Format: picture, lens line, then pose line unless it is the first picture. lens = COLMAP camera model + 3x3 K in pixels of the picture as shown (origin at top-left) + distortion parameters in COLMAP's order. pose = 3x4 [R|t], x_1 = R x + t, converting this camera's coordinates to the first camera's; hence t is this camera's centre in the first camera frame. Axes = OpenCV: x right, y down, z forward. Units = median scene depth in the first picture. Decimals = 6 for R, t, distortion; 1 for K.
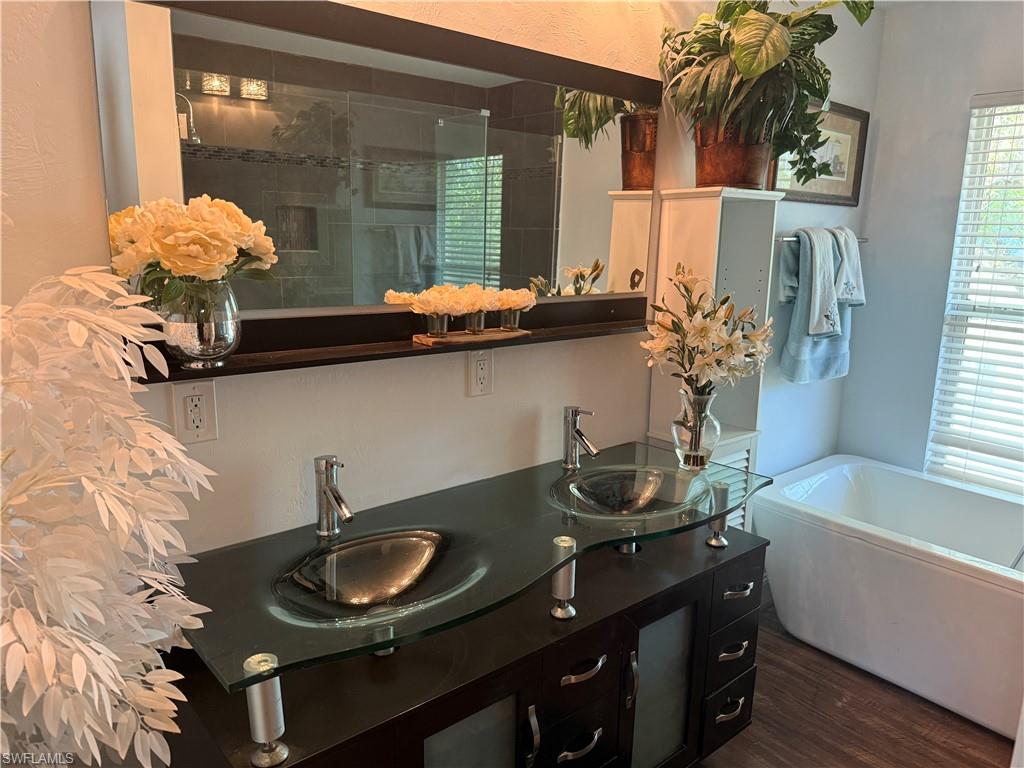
lens RADIAL K [[721.3, 0, 510.1], [0, 721.3, 397.4], [0, 0, 1]] dist [0.042622, -0.060429]
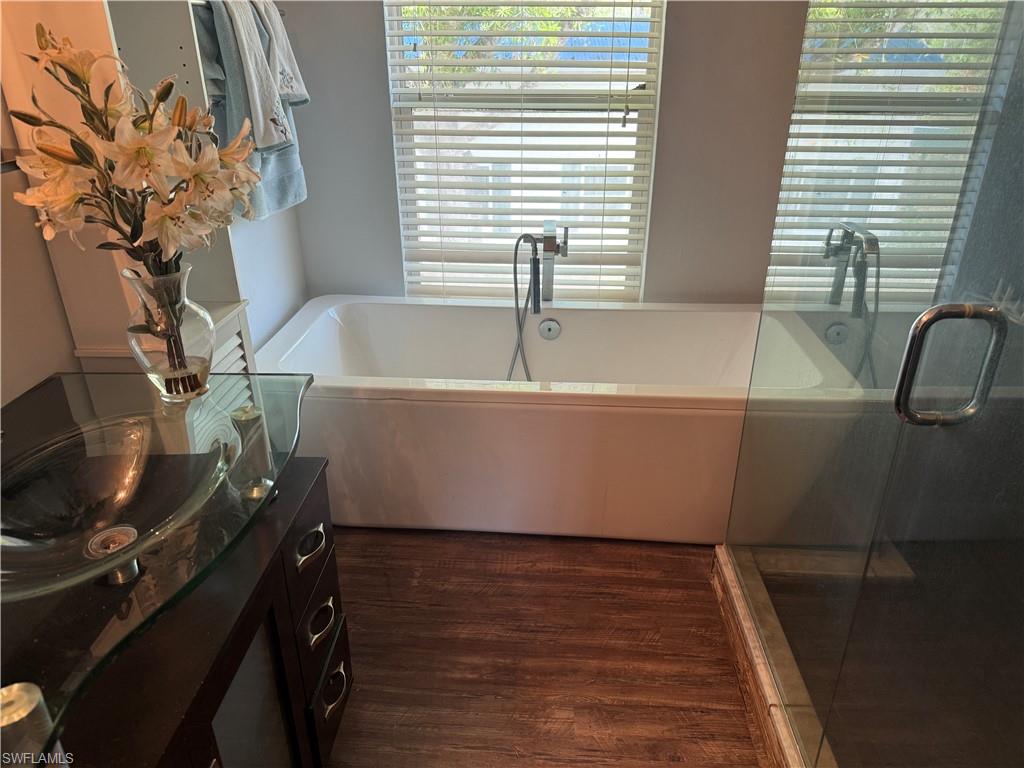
lens RADIAL K [[721.3, 0, 510.1], [0, 721.3, 397.4], [0, 0, 1]] dist [0.042622, -0.060429]
pose [[0.685742, -0.329423, 0.649029, 0.044046], [0.170879, 0.939656, 0.296390, -0.033317], [-0.707501, -0.092342, 0.700653, 0.379845]]
